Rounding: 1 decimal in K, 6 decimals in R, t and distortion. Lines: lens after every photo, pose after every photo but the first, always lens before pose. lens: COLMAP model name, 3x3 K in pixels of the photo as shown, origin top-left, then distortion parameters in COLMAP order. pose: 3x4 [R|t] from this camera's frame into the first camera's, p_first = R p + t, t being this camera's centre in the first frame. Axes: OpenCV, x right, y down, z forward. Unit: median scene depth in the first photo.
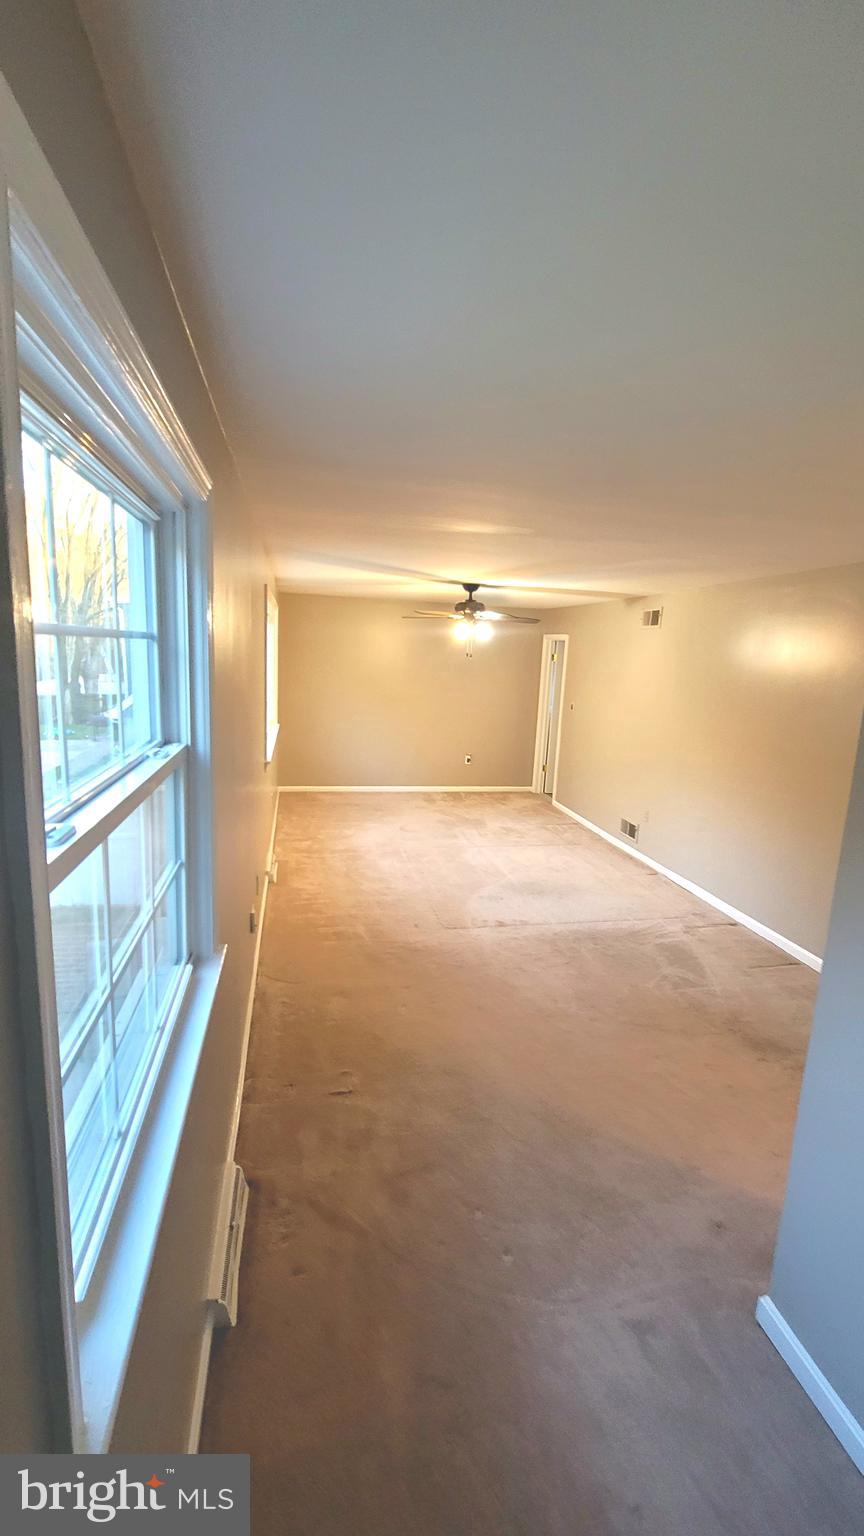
lens RADIAL K [[620.0, 0, 432.7], [0, 620.0, 760.7], [0, 0, 1]] dist [-0.000478, 0.000018]
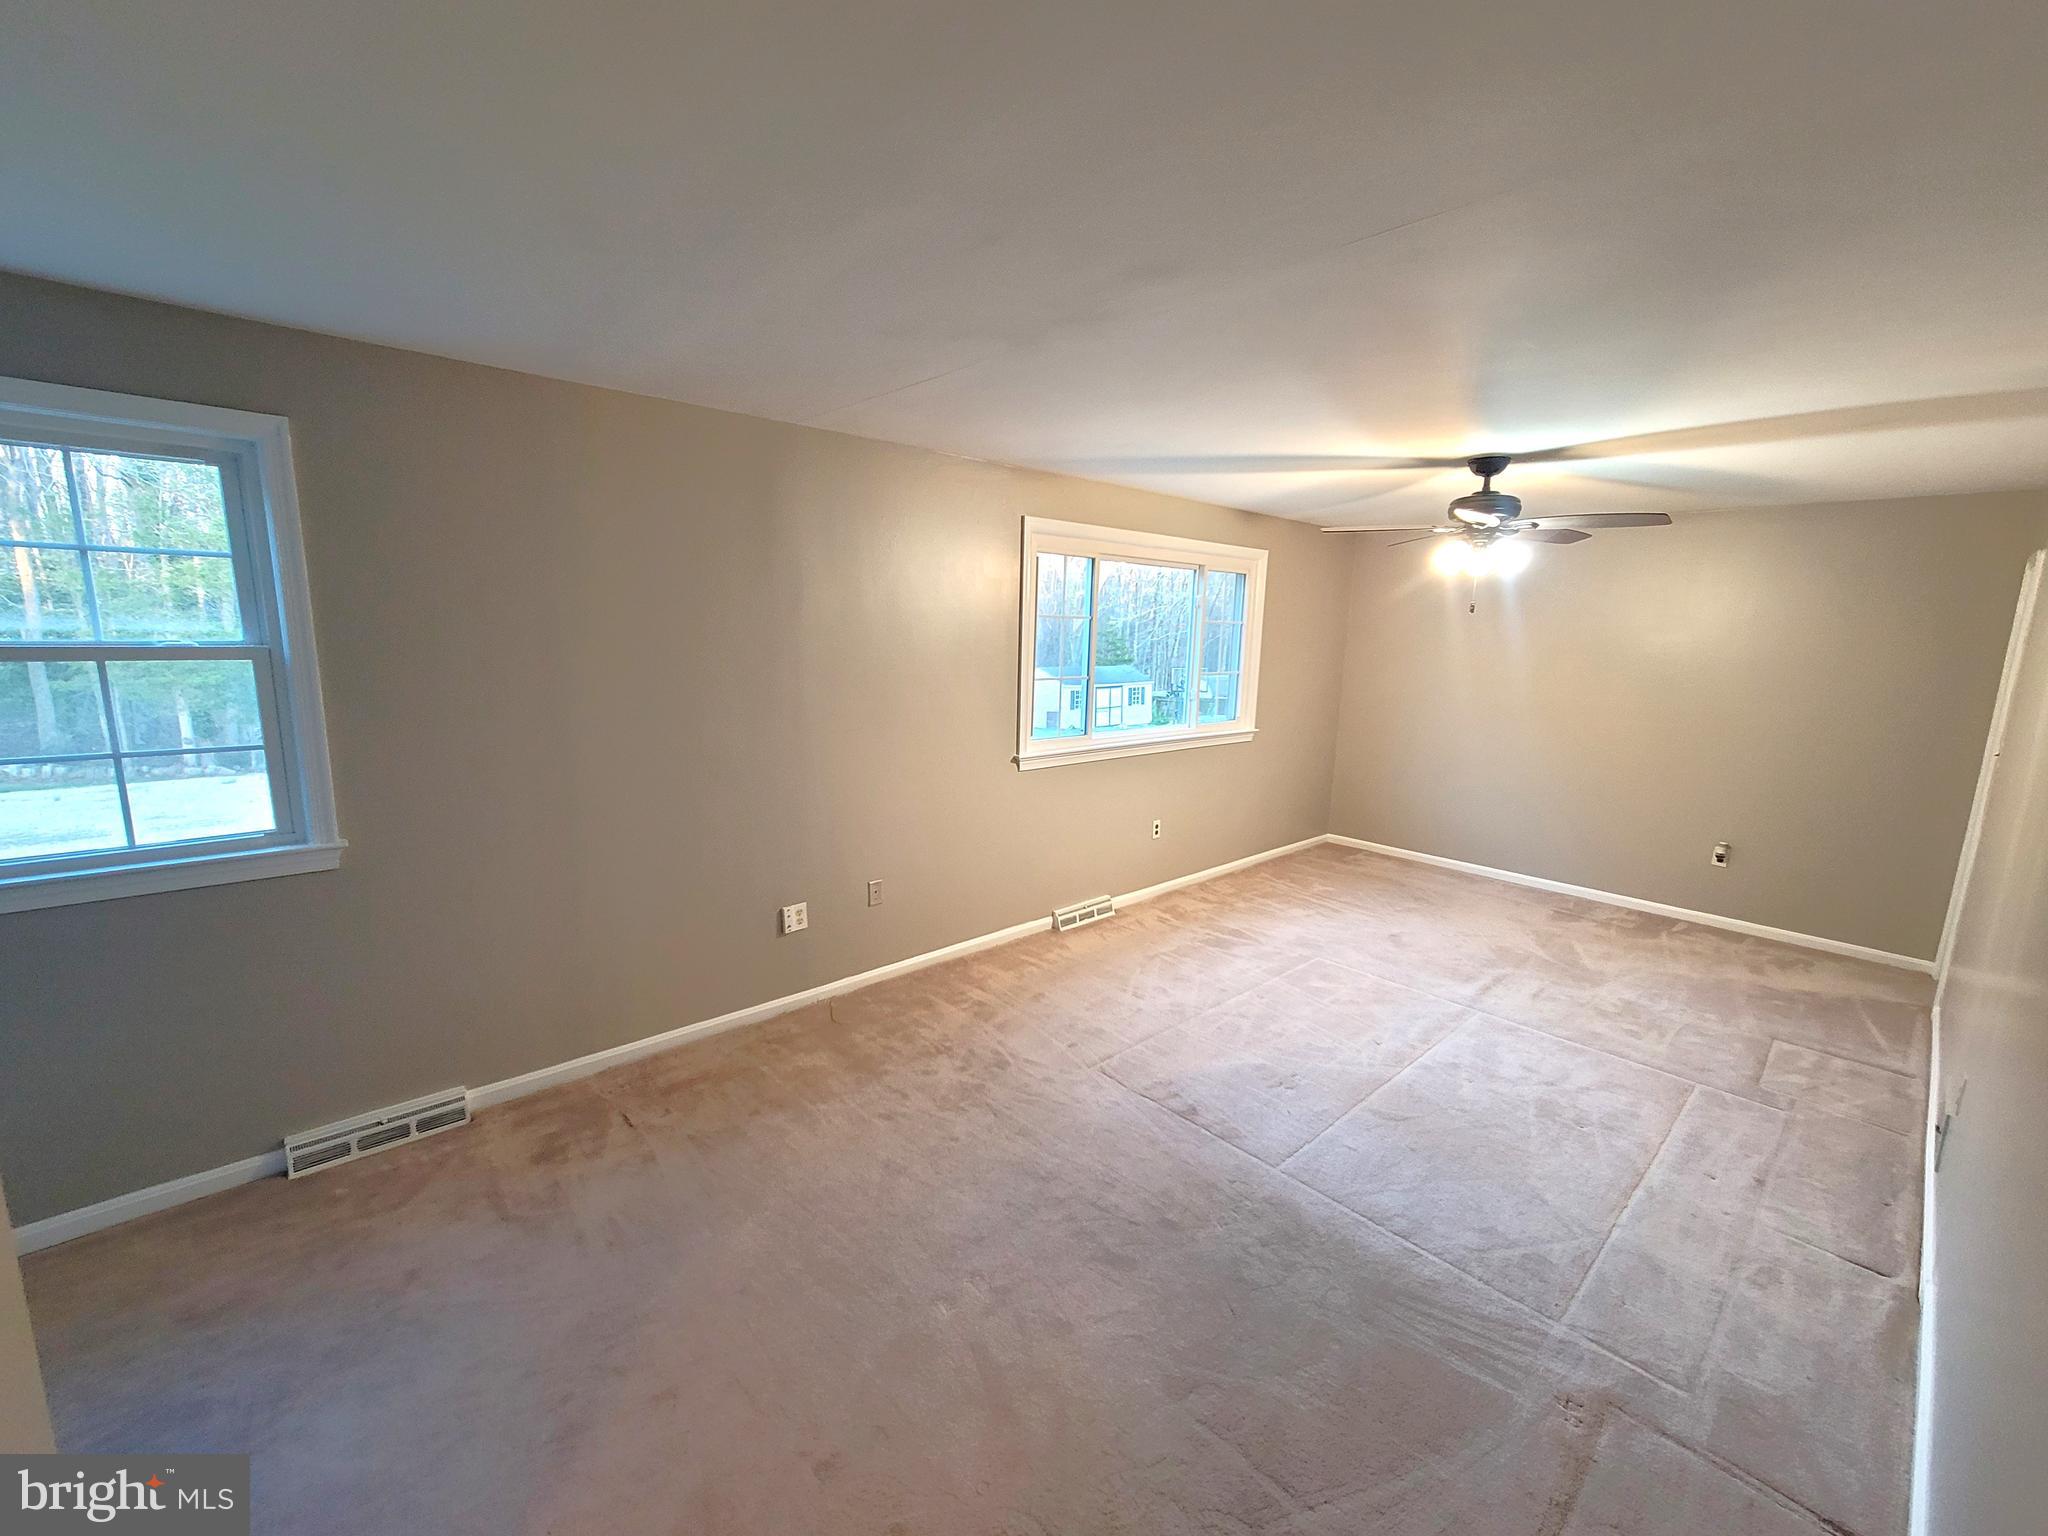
lens RADIAL K [[828.4, 0, 1022.6], [0, 828.4, 778.5], [0, 0, 1]] dist [-0.010535, 0.000117]
pose [[0.504616, 0.124077, -0.854382, 0.451508], [-0.149110, 0.987273, 0.055309, -0.021935], [0.850370, 0.099487, 0.516694, 0.379186]]
